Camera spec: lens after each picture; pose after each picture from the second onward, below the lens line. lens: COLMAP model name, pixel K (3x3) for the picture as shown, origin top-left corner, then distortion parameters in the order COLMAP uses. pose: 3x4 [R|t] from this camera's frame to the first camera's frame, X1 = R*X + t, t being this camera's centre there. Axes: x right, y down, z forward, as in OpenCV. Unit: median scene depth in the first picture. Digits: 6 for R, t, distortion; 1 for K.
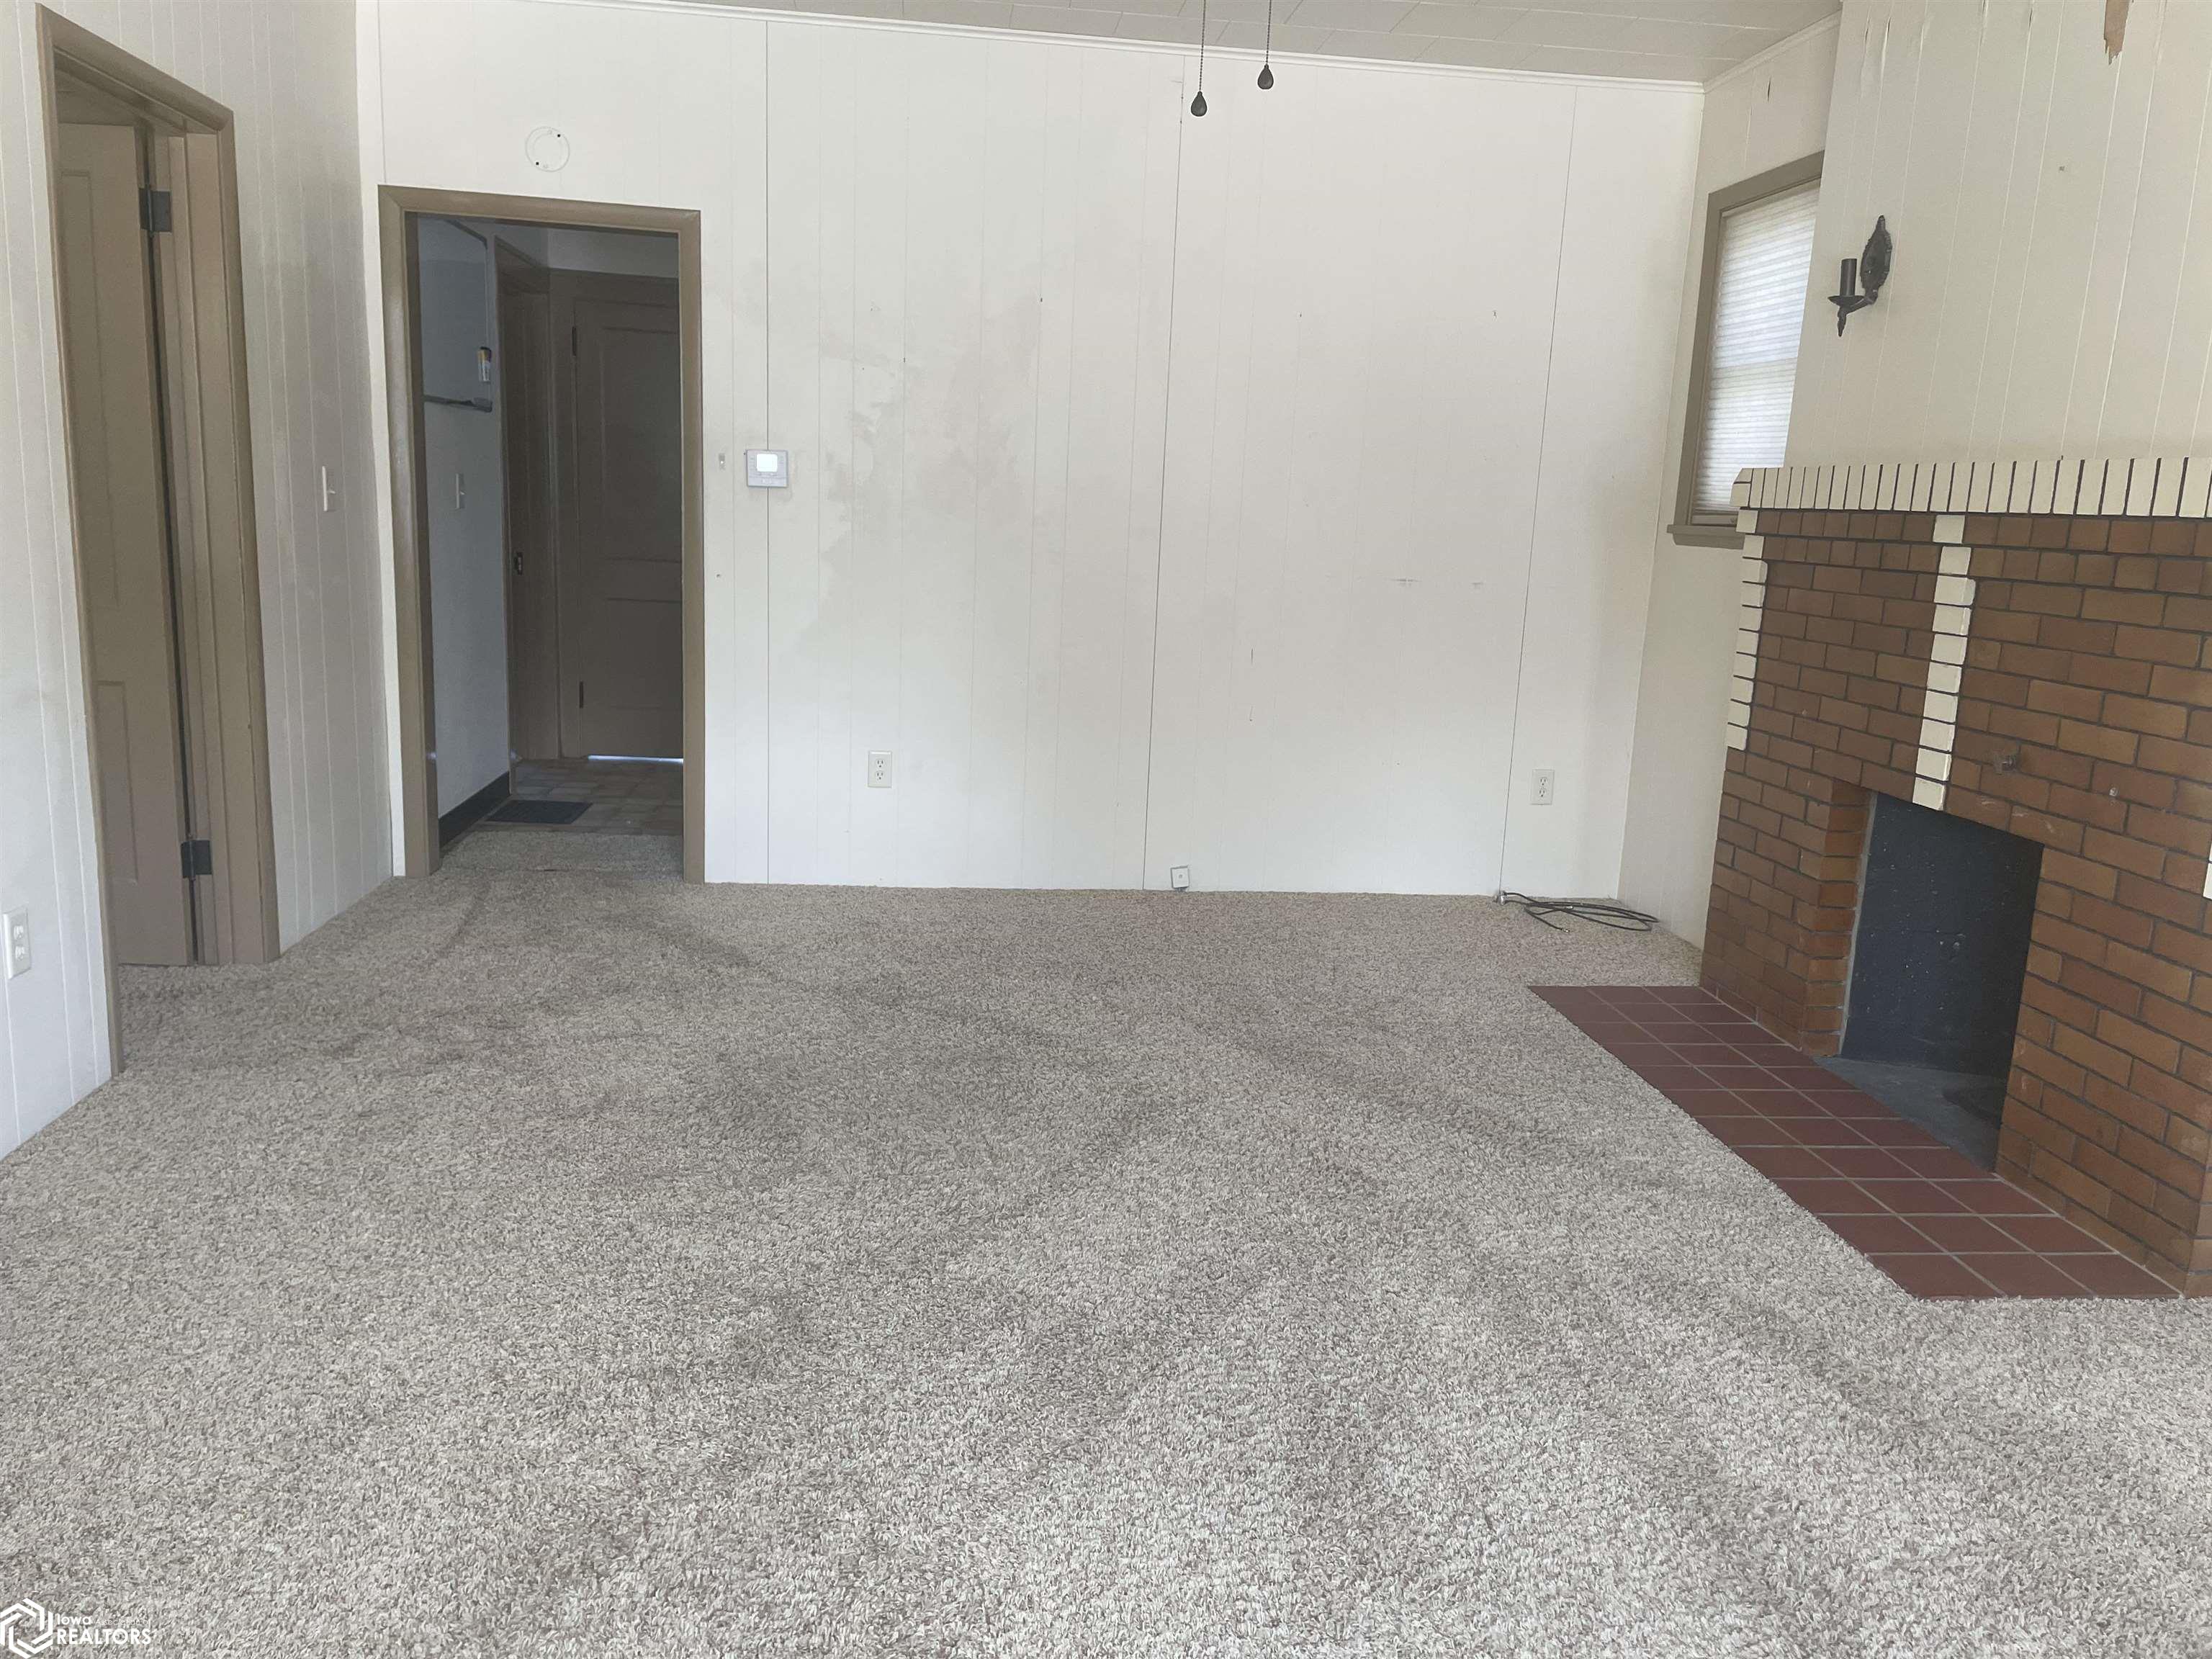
lens RADIAL K [[1695.4, 0, 1115.9], [0, 1695.4, 826.1], [0, 0, 1]] dist [0.089773, -0.109052]
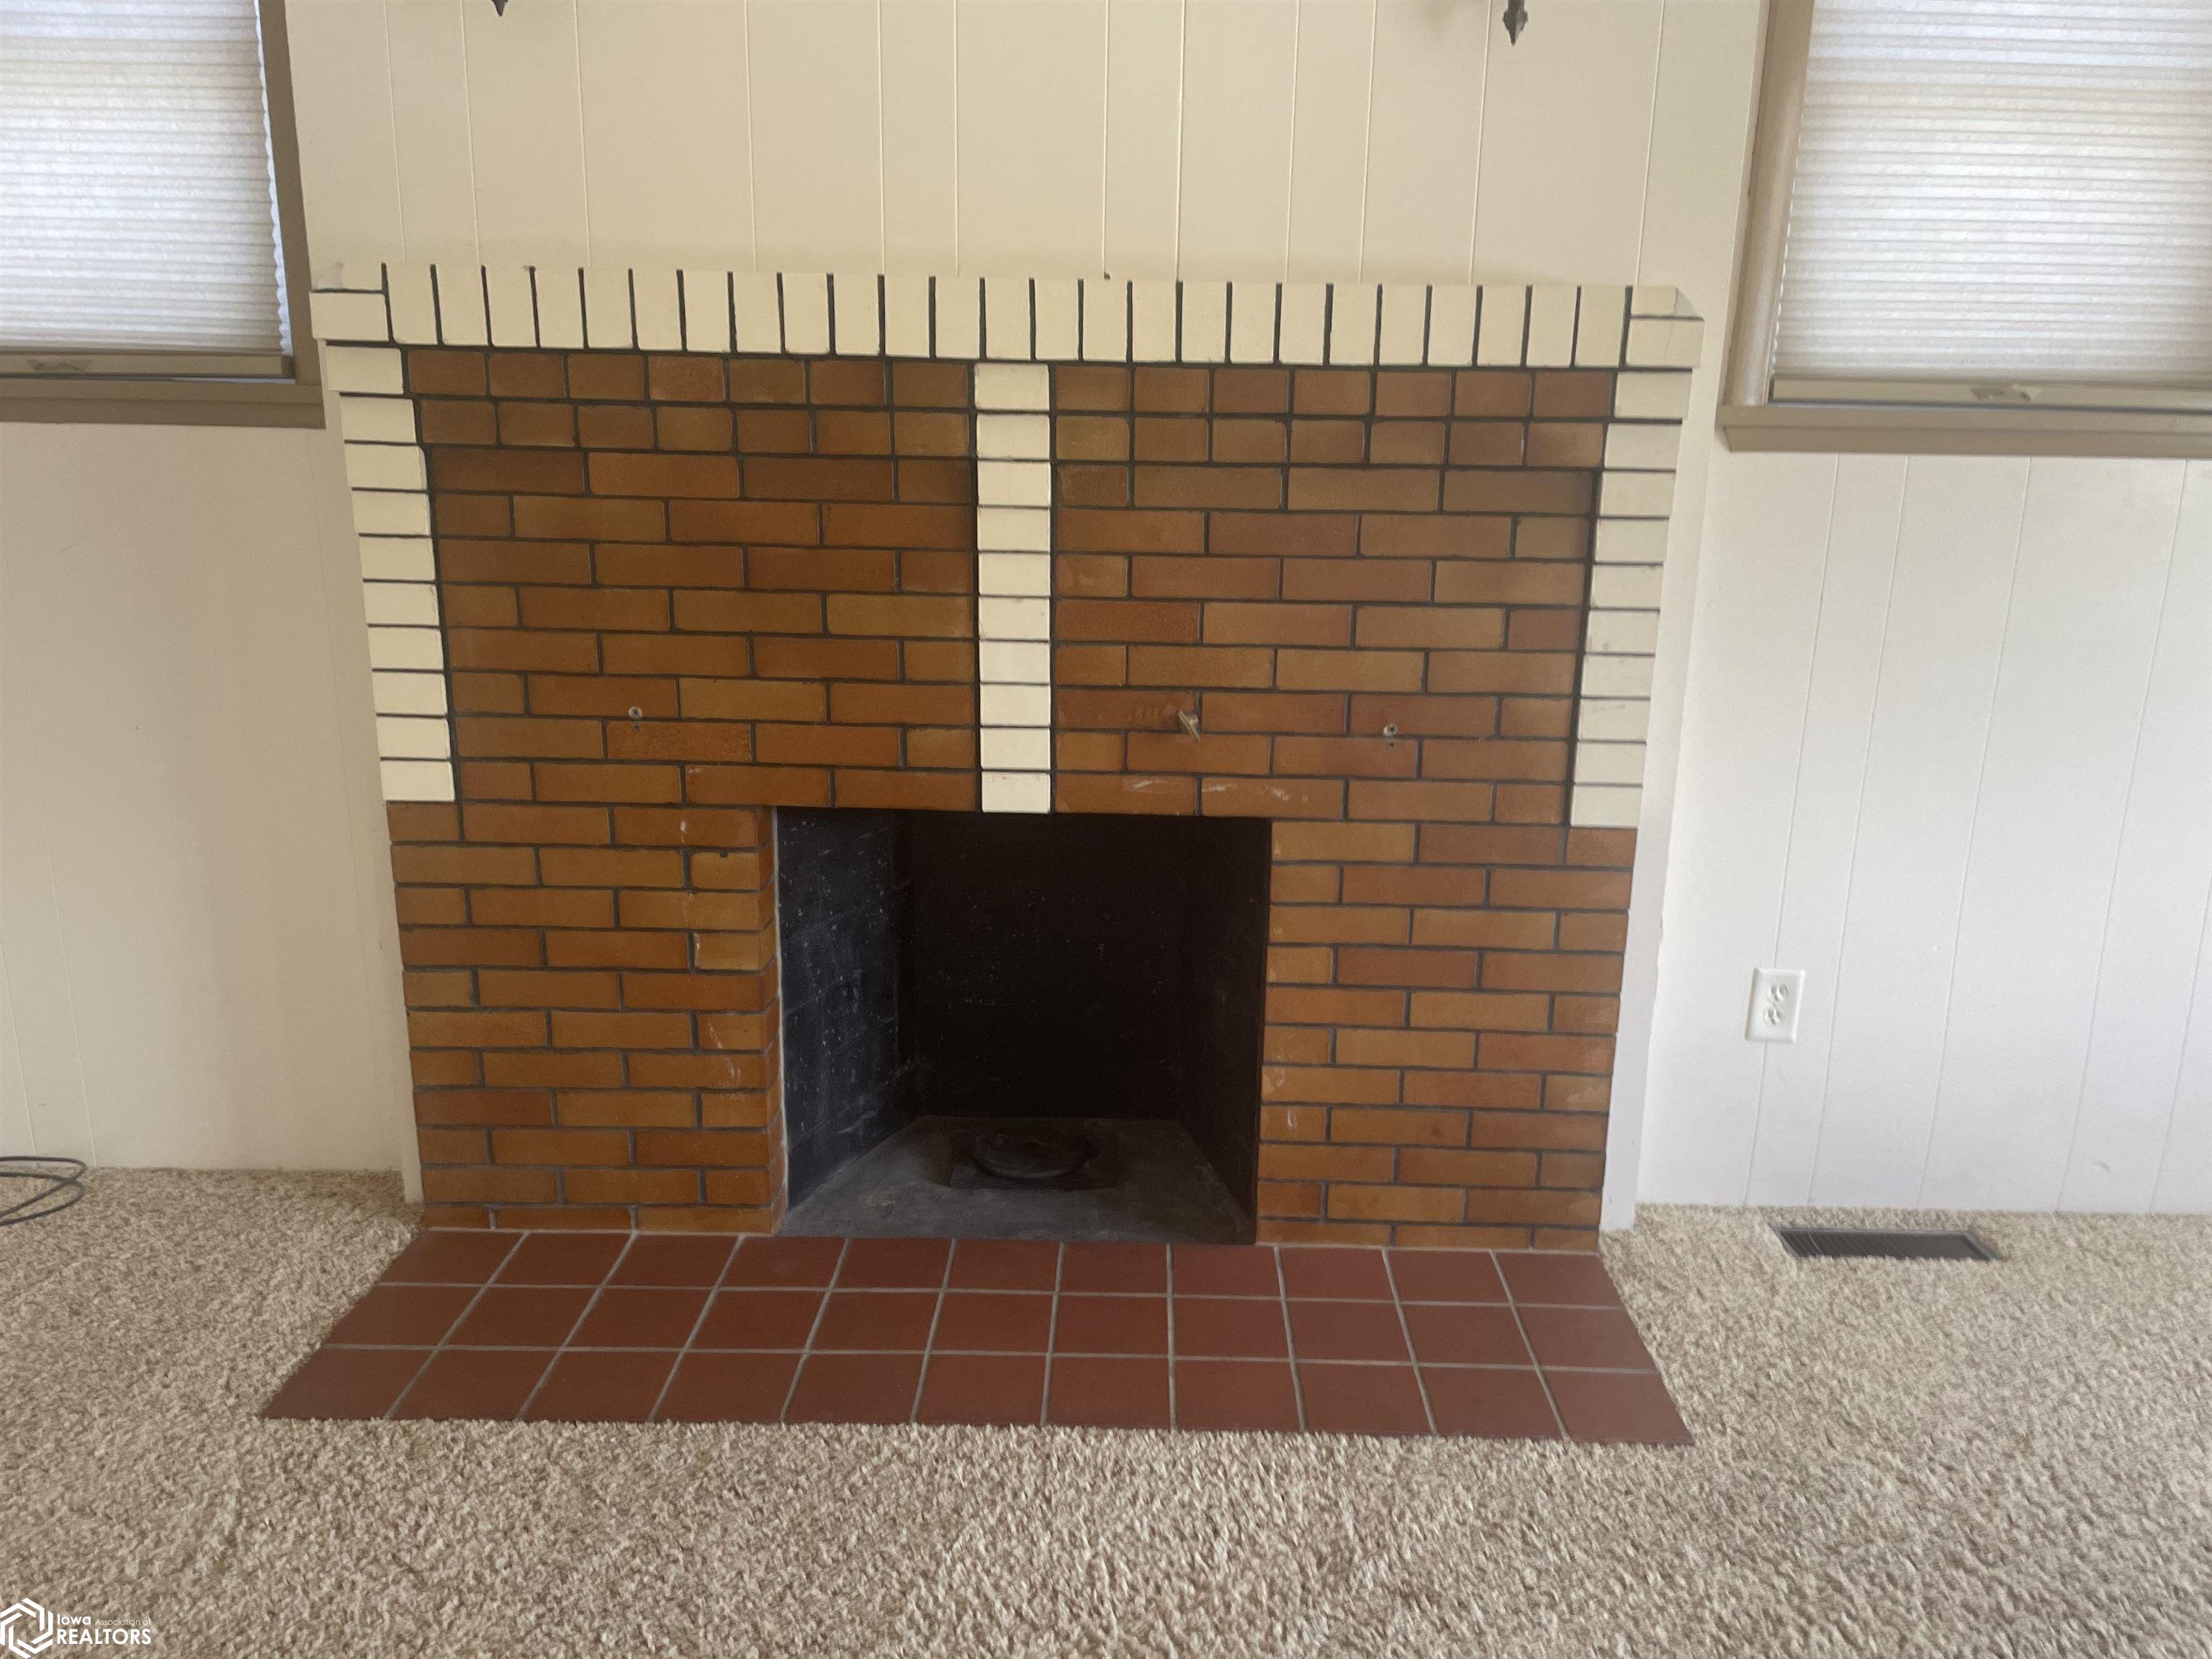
lens RADIAL K [[1695.4, 0, 1114.8], [0, 1695.4, 845.0], [0, 0, 1]] dist [0.089773, -0.109052]
pose [[0.123703, -0.297329, 0.946727, -0.164709], [0.175406, 0.945584, 0.274051, -0.186186], [-0.976694, 0.132161, 0.169125, 0.916722]]
